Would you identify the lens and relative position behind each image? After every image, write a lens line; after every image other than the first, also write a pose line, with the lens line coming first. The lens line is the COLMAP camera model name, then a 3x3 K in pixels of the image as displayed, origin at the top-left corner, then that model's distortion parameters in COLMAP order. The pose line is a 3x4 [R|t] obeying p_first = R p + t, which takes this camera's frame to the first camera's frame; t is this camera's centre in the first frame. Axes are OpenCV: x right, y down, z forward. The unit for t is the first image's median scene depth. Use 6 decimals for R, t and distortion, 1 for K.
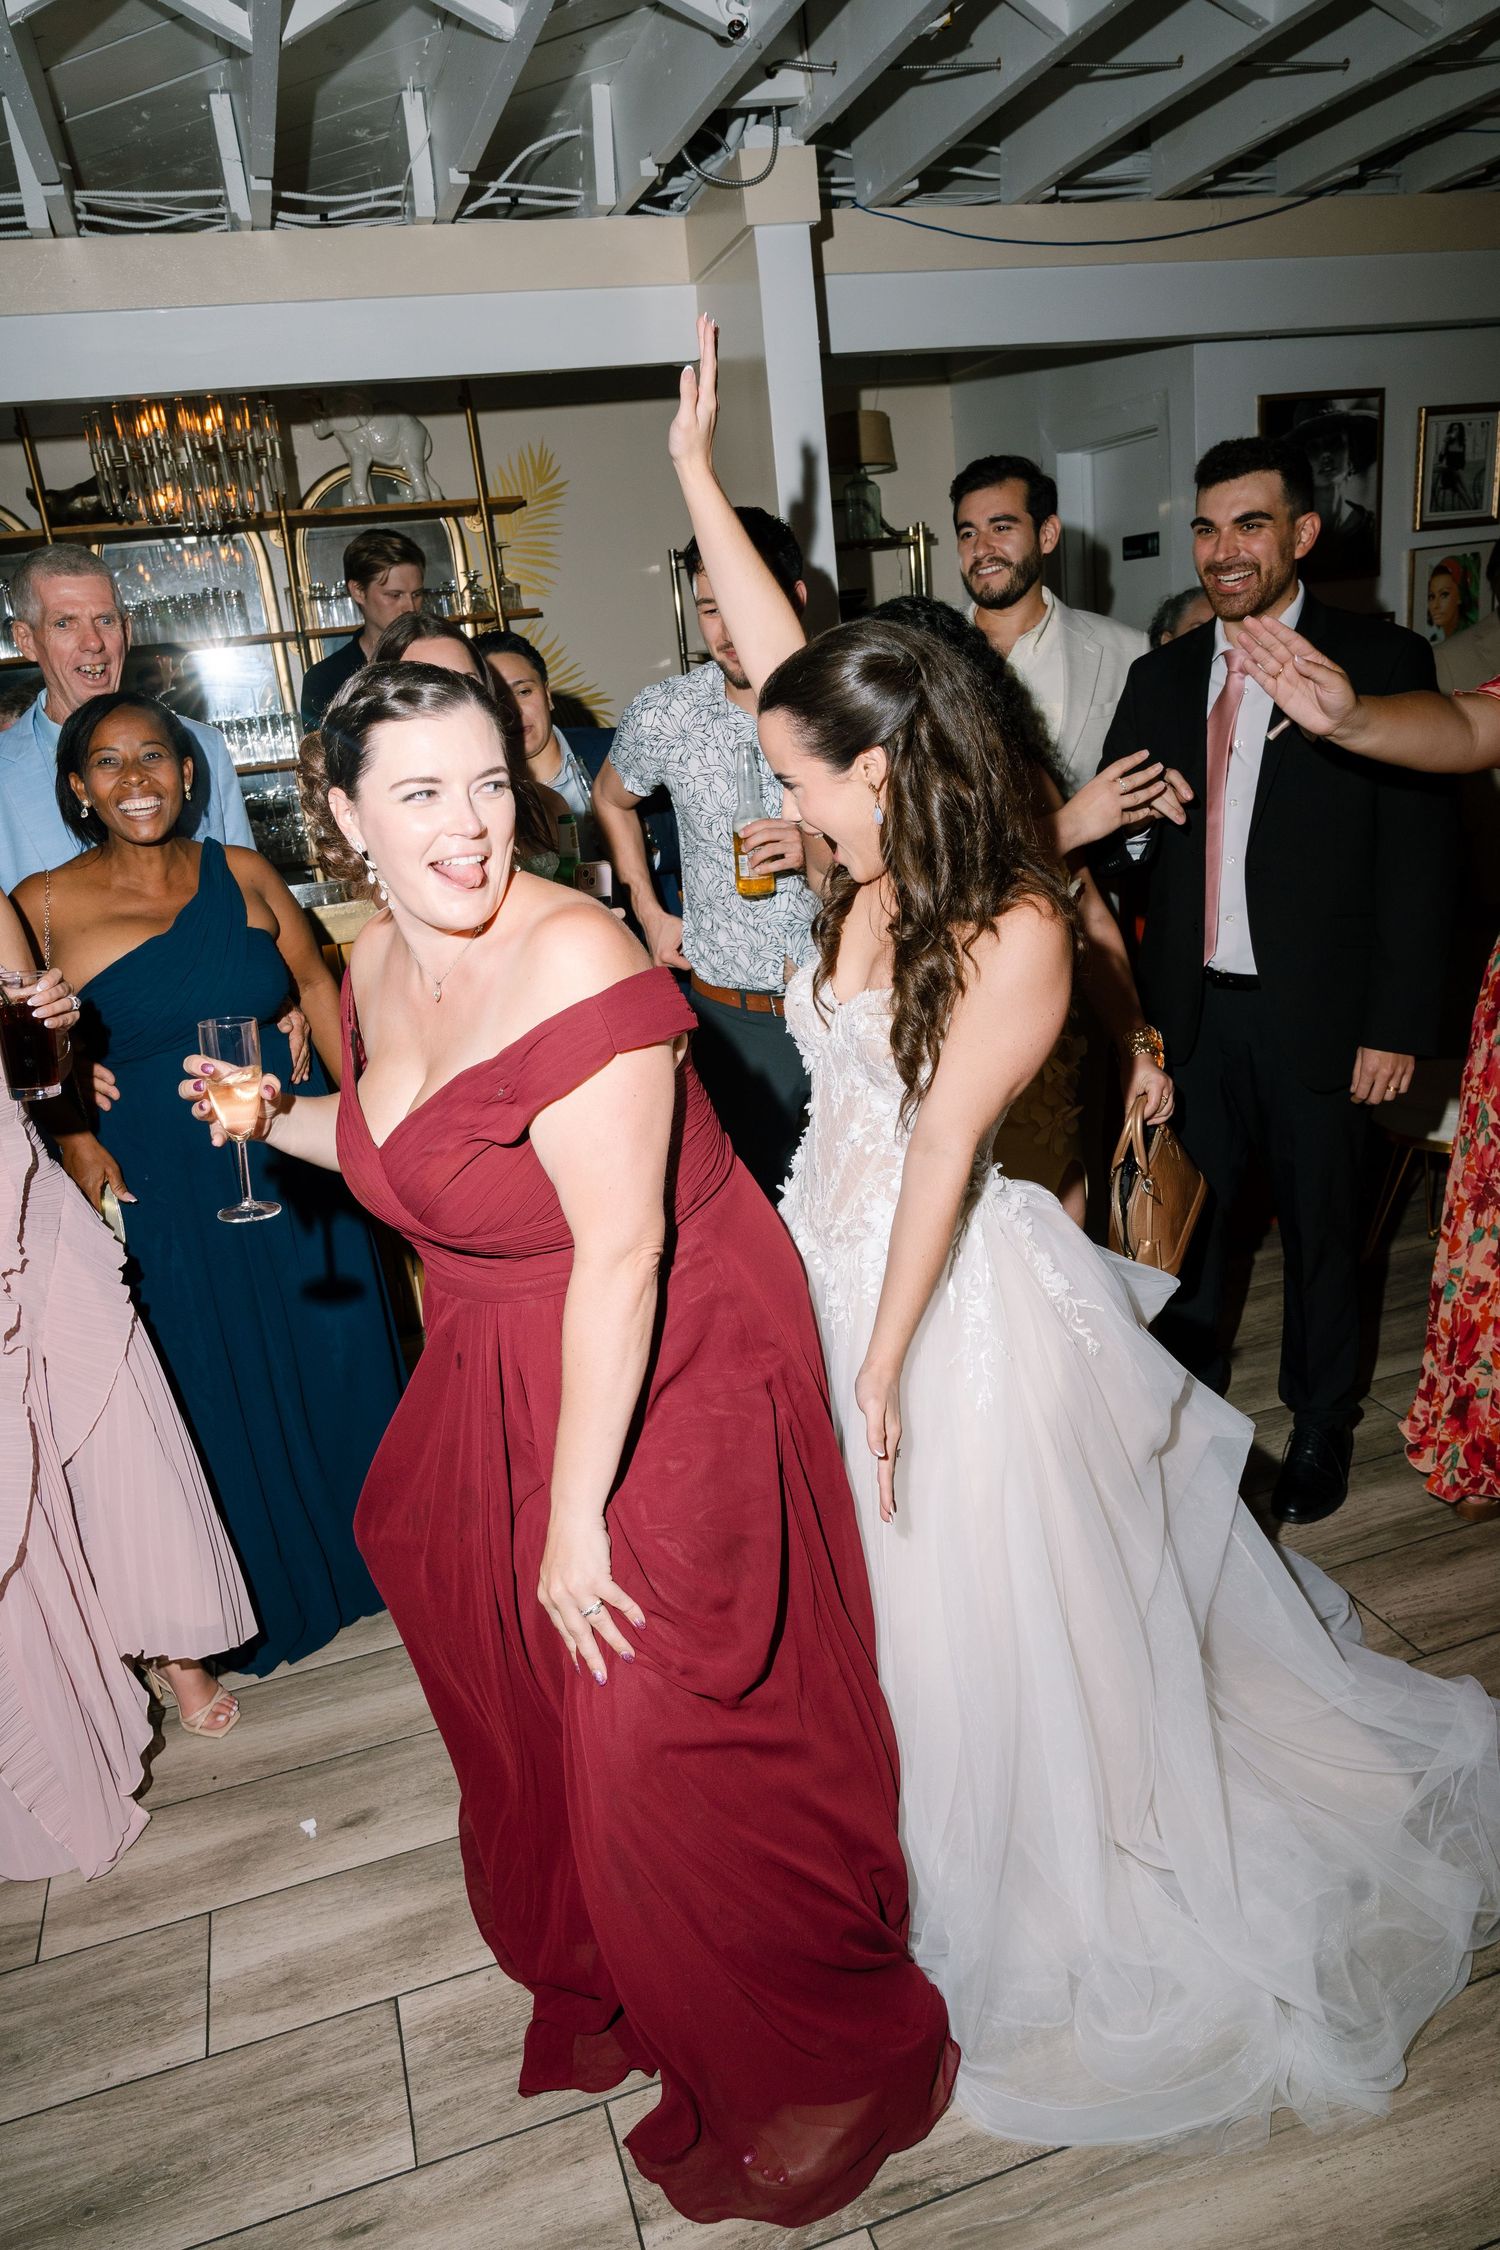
lens RADIAL K [[1519.8, 0, 717.1], [0, 1519.8, 1125.9], [0, 0, 1]] dist [-0.000170, 0.007169]
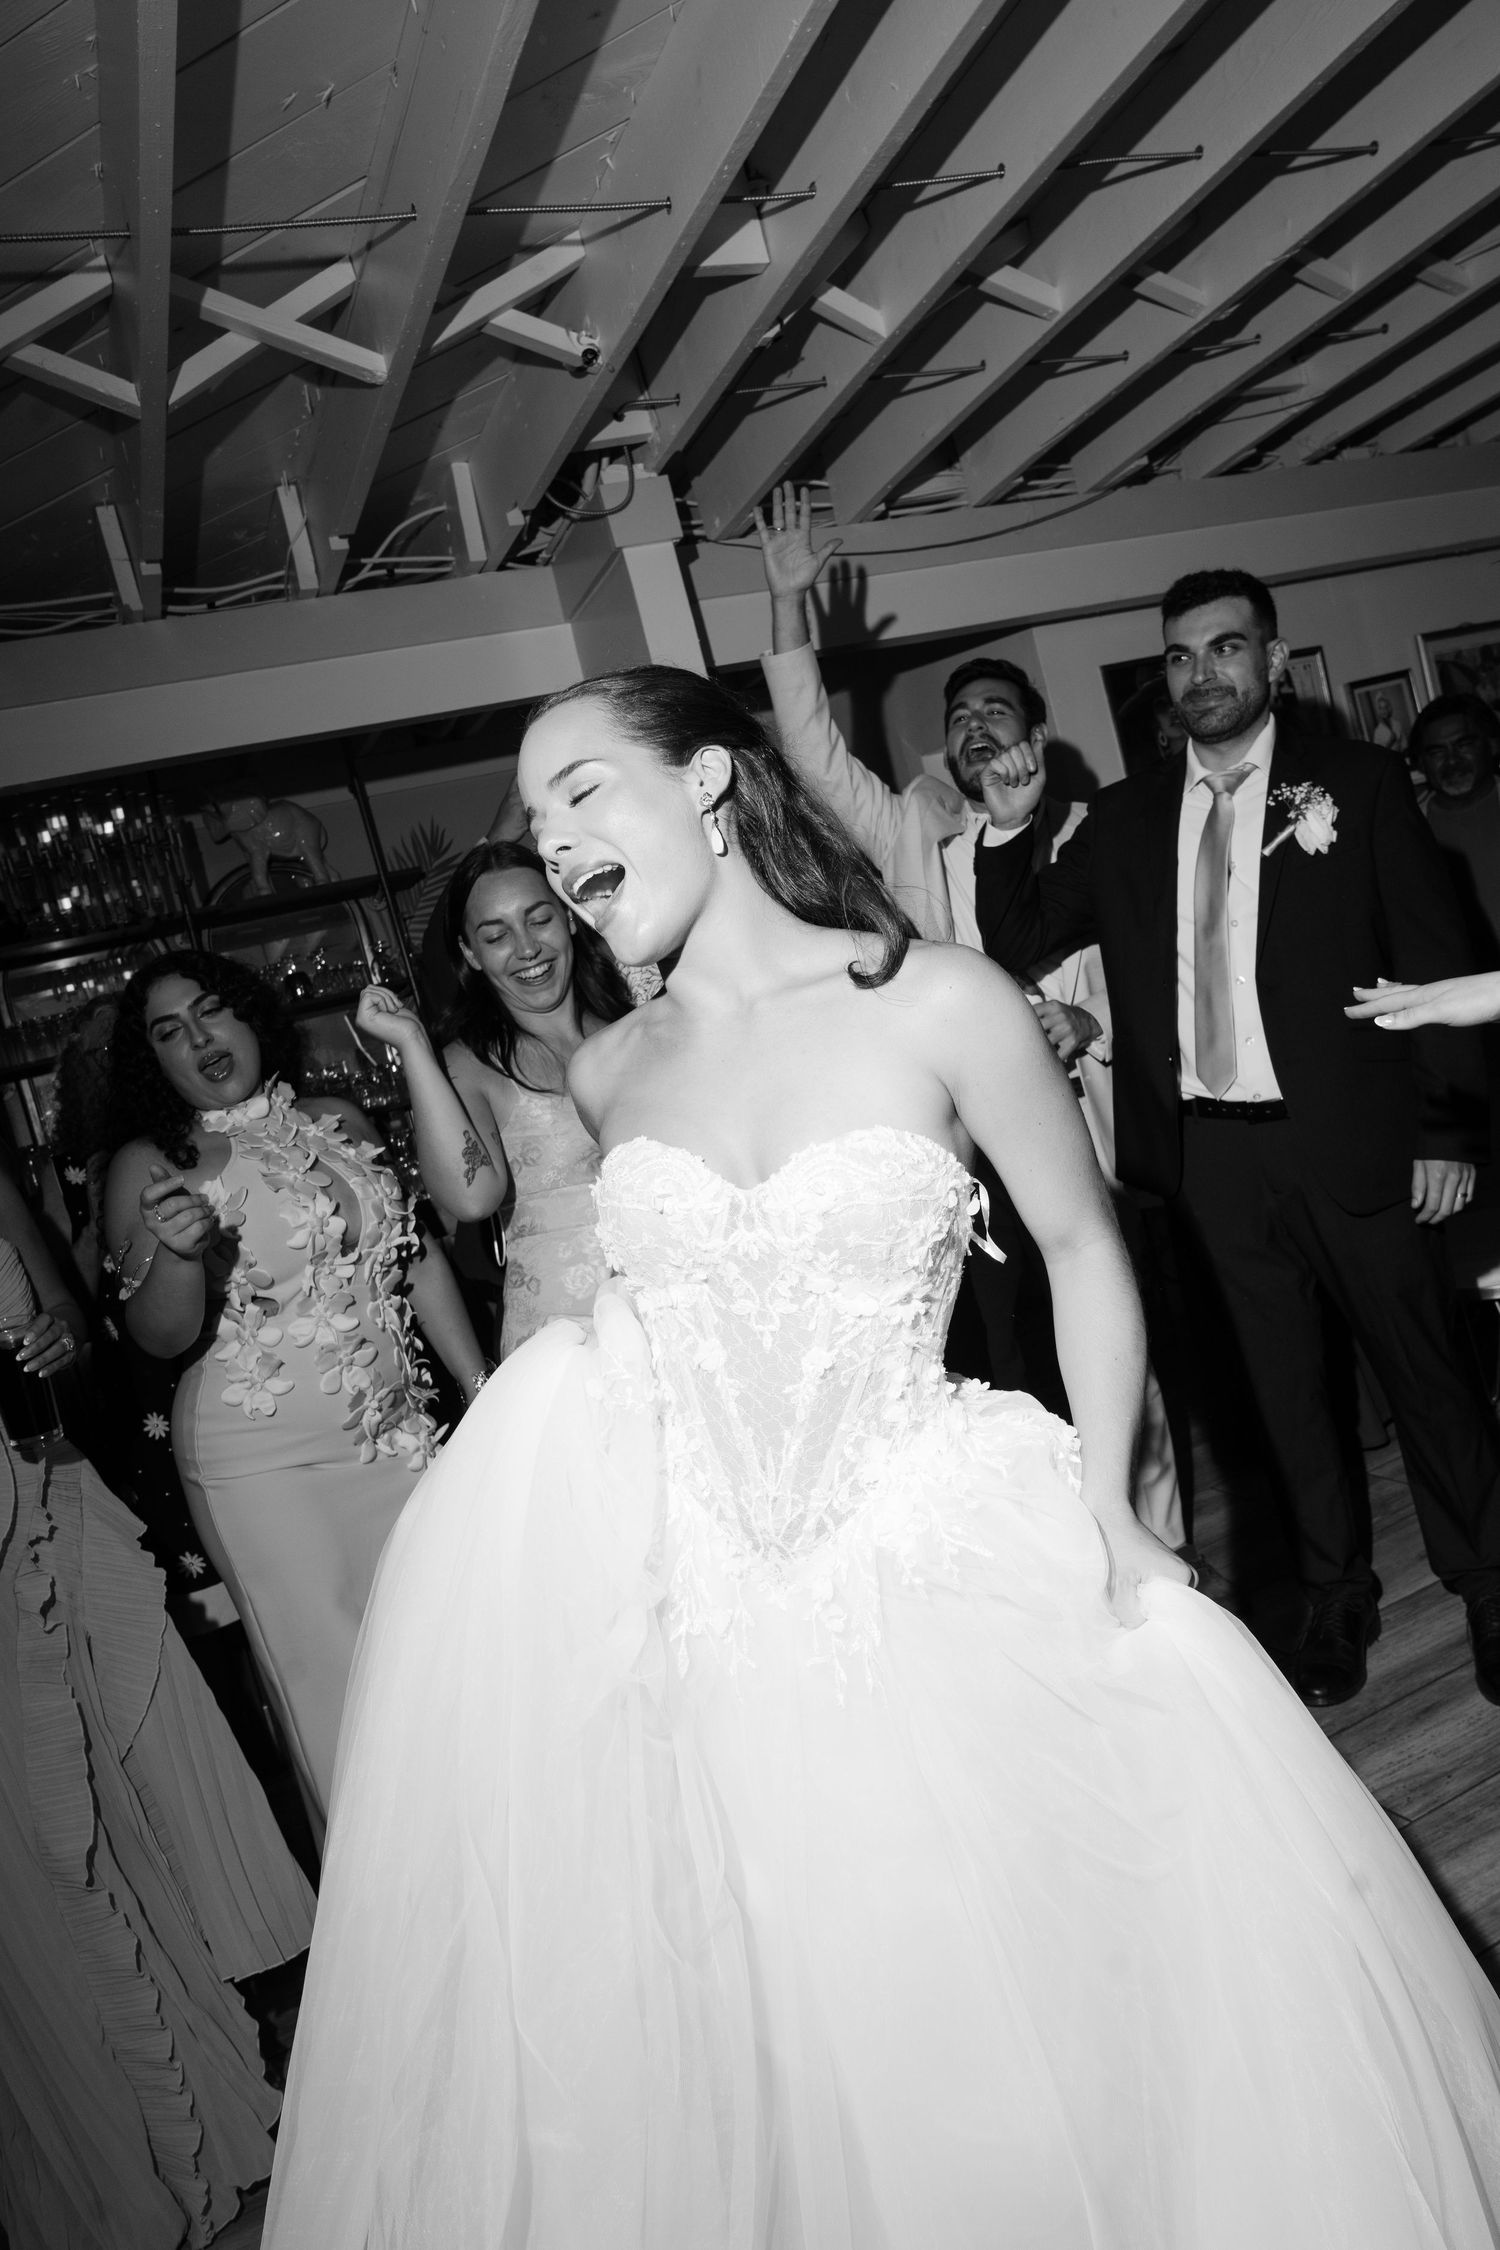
lens RADIAL K [[1519.8, 0, 717.1], [0, 1519.8, 1125.9], [0, 0, 1]] dist [-0.000170, 0.007169]
pose [[0.985720, -0.154168, 0.067734, -0.041727], [0.166282, 0.954622, -0.247079, 0.062944], [-0.026569, 0.254813, 0.966625, 0.069678]]
